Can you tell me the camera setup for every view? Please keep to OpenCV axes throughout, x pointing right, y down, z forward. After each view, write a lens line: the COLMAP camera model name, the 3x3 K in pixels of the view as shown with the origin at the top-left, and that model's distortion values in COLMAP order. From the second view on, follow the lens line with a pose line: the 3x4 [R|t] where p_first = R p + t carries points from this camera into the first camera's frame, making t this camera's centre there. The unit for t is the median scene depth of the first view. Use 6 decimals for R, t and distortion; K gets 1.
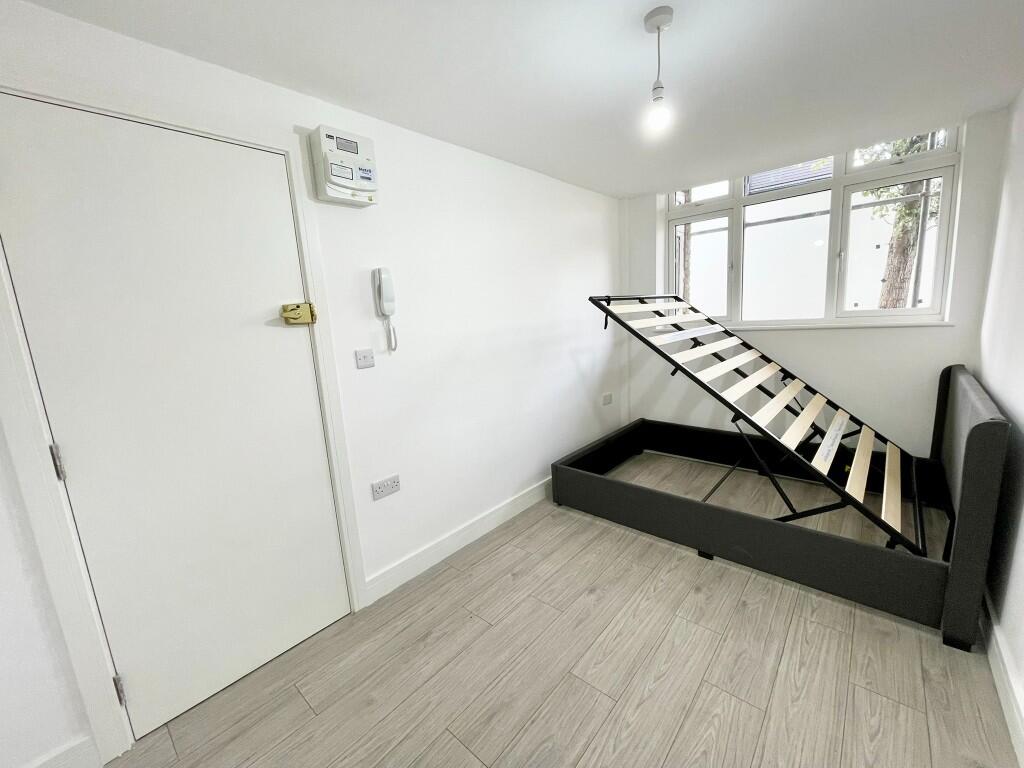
lens RADIAL K [[413.1, 0, 515.8], [0, 413.1, 387.2], [0, 0, 1]] dist [-0.005387, -0.000081]
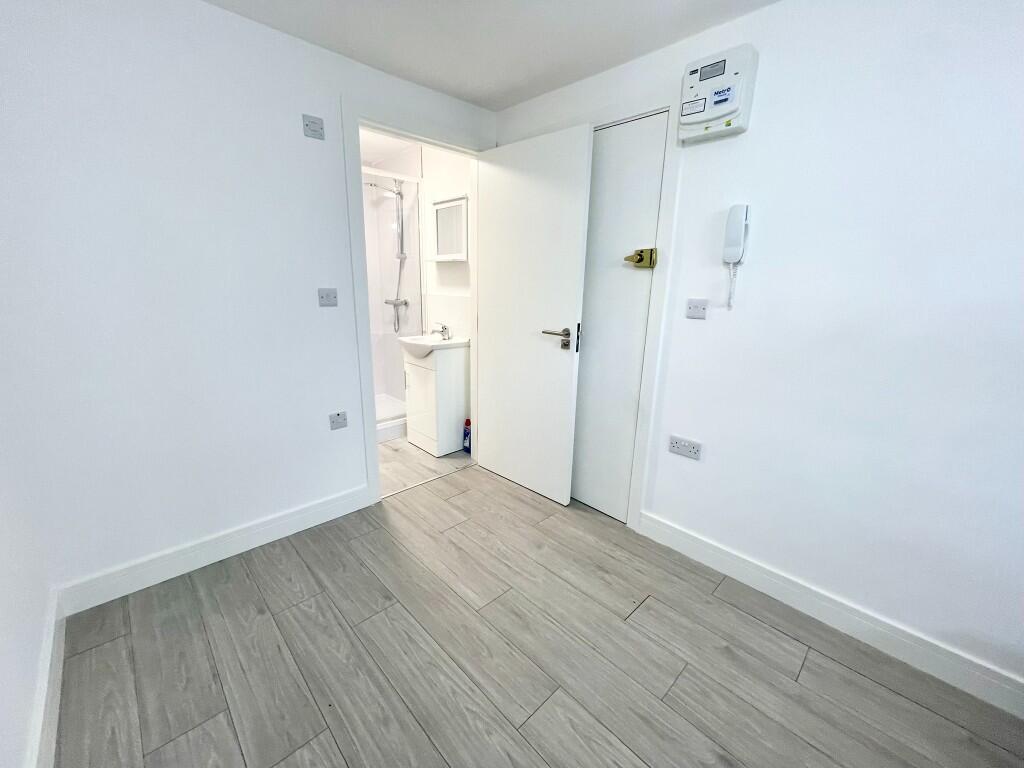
lens RADIAL K [[413.1, 0, 508.9], [0, 413.1, 386.3], [0, 0, 1]] dist [-0.005387, -0.000081]
pose [[-0.085637, 0.311116, -0.946506, 0.594085], [-0.194891, 0.926413, 0.322145, -0.119793], [0.977079, 0.212053, -0.018701, 0.603524]]
